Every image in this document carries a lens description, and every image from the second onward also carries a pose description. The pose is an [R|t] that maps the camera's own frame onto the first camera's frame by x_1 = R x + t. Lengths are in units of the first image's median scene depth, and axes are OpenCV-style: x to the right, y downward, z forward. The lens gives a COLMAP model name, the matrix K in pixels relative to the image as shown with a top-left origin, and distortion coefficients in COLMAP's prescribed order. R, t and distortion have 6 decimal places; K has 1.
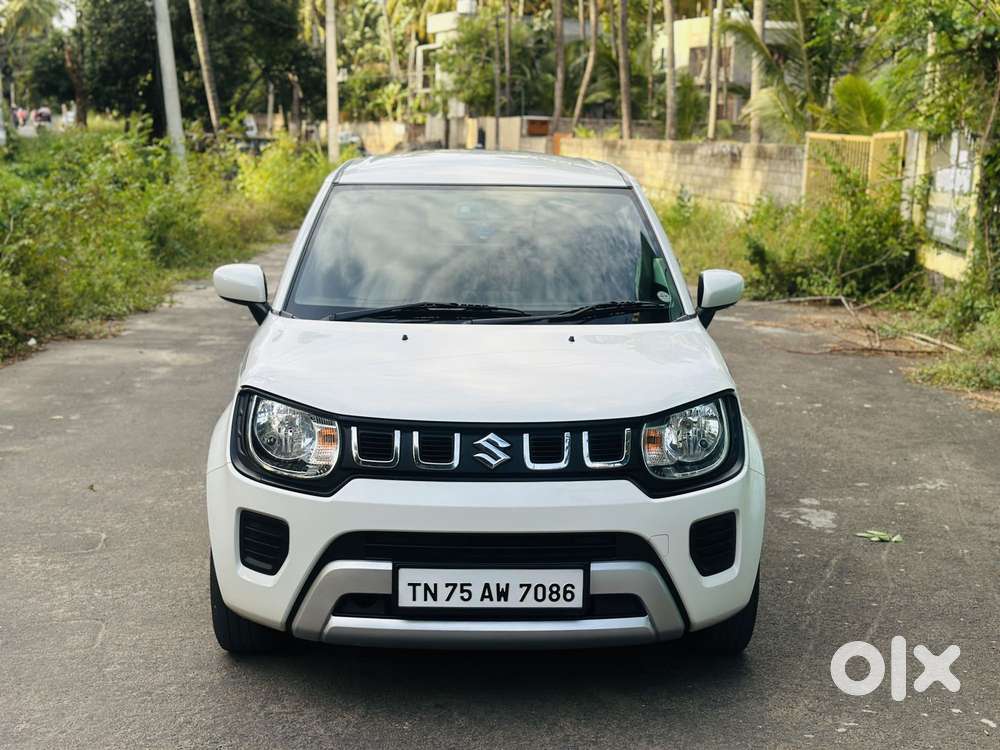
lens RADIAL K [[1390.9, 0, 496.2], [0, 1390.9, 374.9], [0, 0, 1]] dist [0.124221, 0.000000]
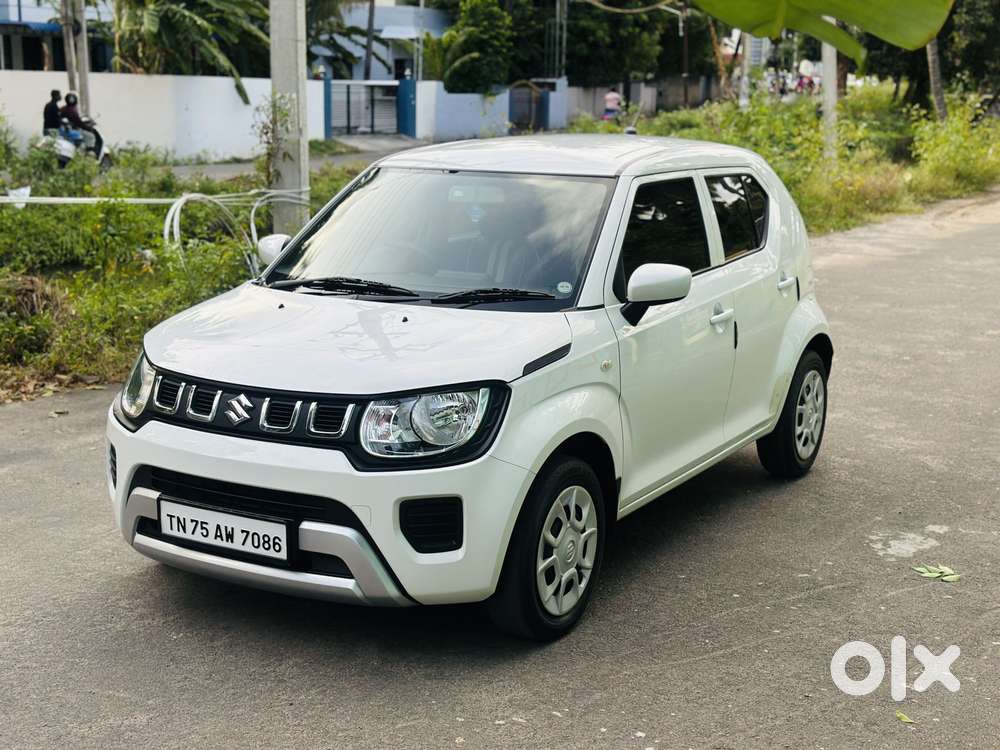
lens RADIAL K [[1390.9, 0, 502.9], [0, 1390.9, 375.9], [0, 0, 1]] dist [0.124221, 0.000000]
pose [[0.850889, 0.101131, -0.515520, 0.757164], [-0.087758, 0.994870, 0.050318, -0.048237], [0.517964, 0.002426, 0.855399, 0.141689]]
